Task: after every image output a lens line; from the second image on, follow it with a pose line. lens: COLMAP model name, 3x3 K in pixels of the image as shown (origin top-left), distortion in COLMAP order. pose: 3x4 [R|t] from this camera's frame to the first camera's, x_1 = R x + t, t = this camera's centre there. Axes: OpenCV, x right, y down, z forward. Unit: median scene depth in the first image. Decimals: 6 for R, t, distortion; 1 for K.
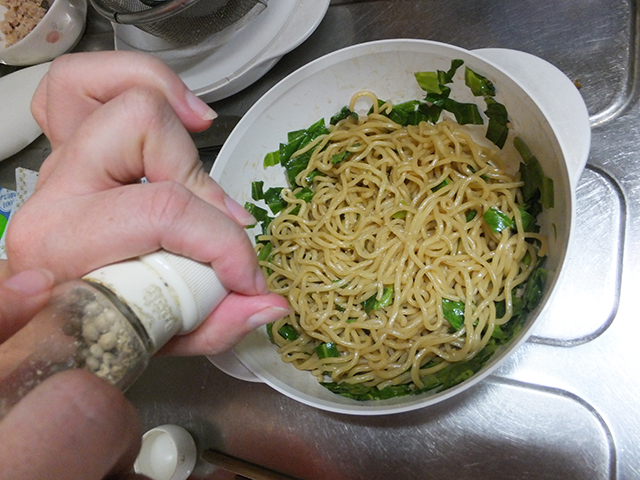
lens RADIAL K [[511.3, 0, 320.0], [0, 511.3, 240.0], [0, 0, 1]] dist [0.001310, -0.000961]
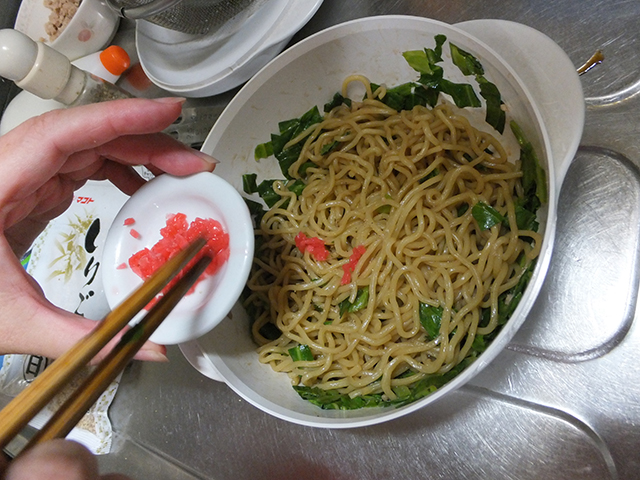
lens RADIAL K [[511.3, 0, 320.0], [0, 511.3, 240.0], [0, 0, 1]] dist [0.001310, -0.000961]
pose [[0.984684, 0.008085, -0.174161, 0.206725], [-0.002940, 0.999552, 0.029779, -0.021750], [0.174324, -0.028811, 0.984267, 0.075007]]
